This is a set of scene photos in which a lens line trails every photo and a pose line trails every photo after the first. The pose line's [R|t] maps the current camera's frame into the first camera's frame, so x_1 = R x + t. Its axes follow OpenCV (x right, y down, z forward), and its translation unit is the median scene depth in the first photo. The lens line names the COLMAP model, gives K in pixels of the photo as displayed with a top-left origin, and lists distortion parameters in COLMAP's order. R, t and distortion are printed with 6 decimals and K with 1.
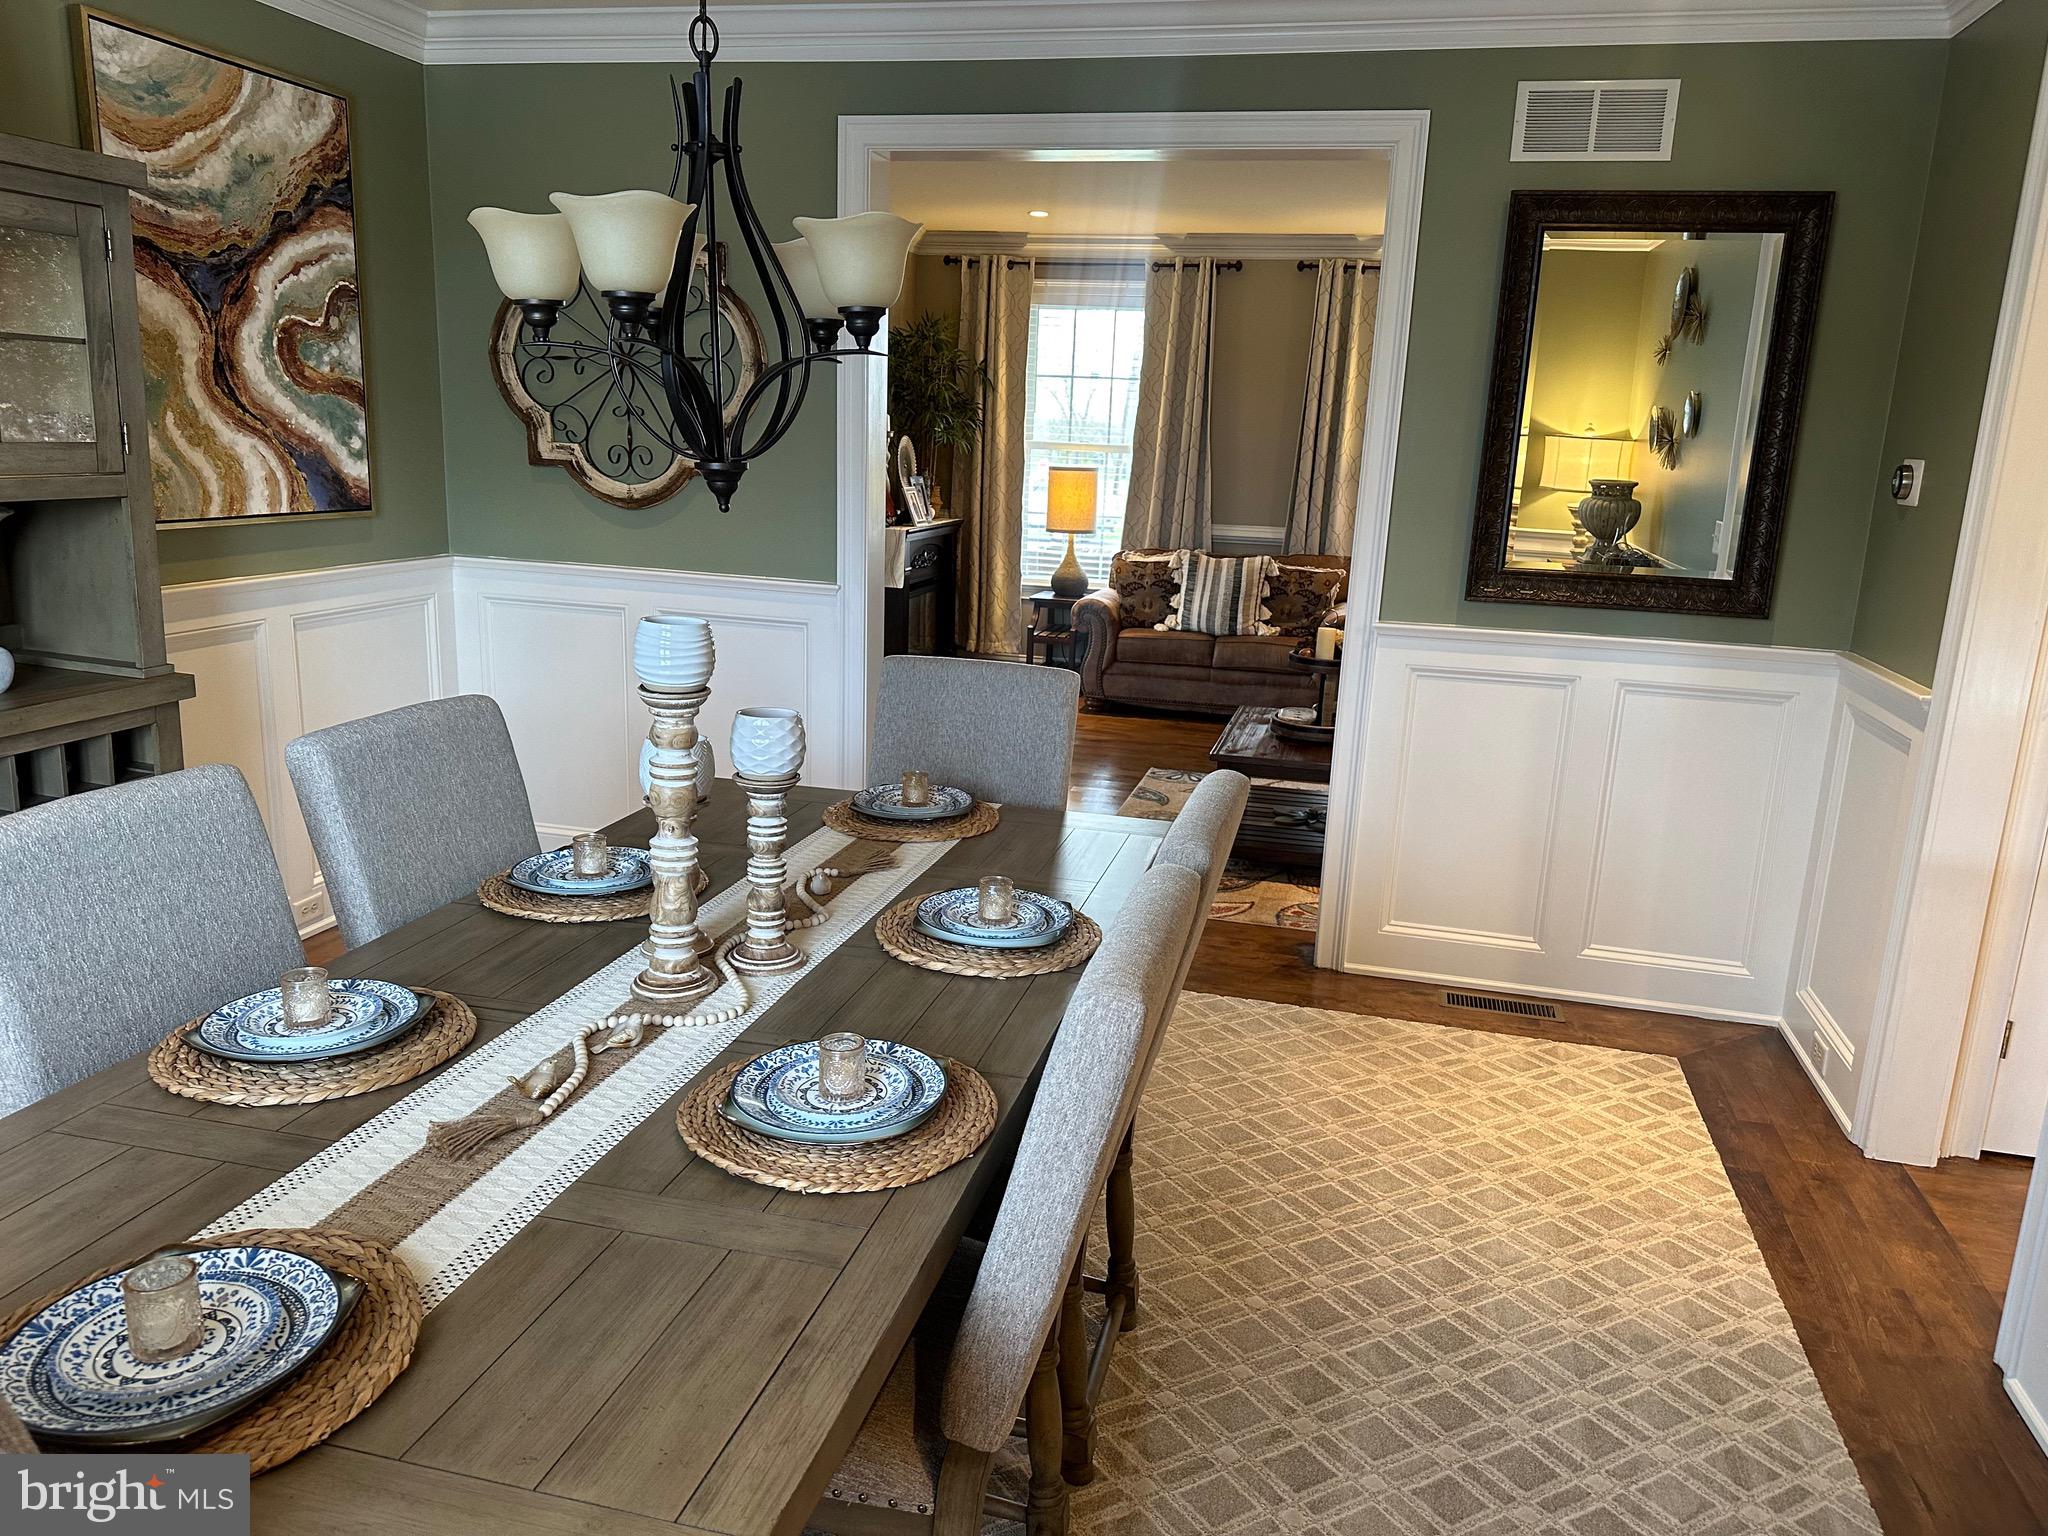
lens RADIAL K [[1432.4, 0, 1037.2], [0, 1432.4, 758.5], [0, 0, 1]] dist [0.071620, -0.113971]
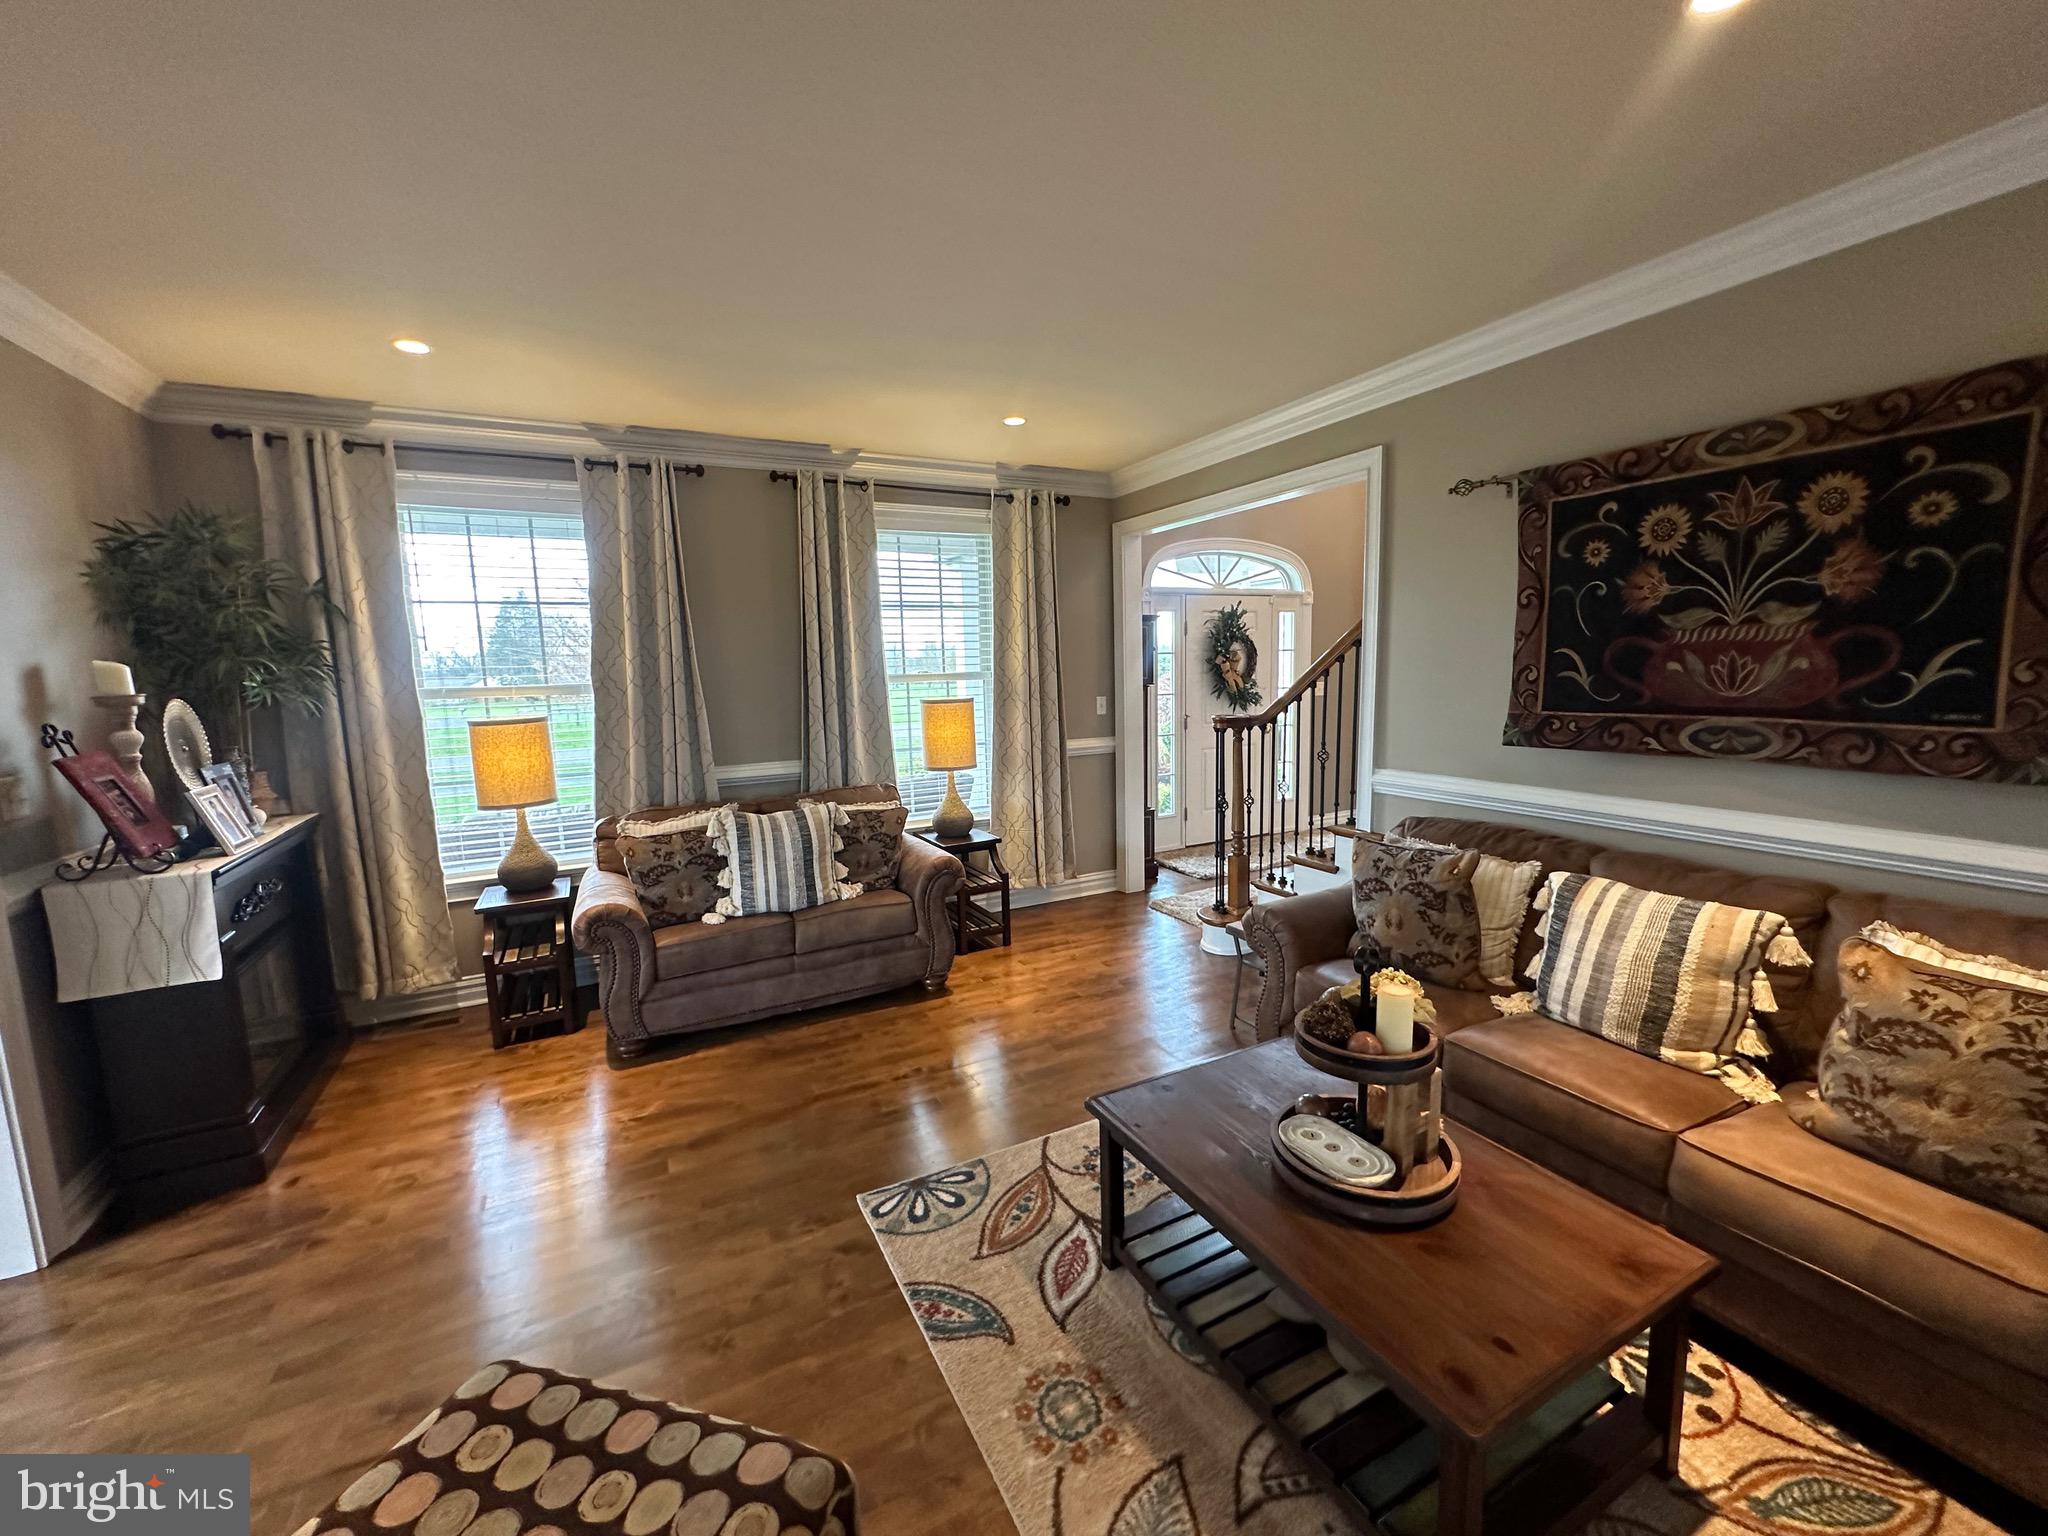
lens RADIAL K [[811.8, 0, 1034.3], [0, 811.8, 763.8], [0, 0, 1]] dist [-0.002303, -0.000124]
pose [[0.742979, -0.140712, 0.654356, -0.089973], [0.203184, 0.978932, -0.020194, -0.211170], [-0.637729, 0.147959, 0.755917, 0.931212]]
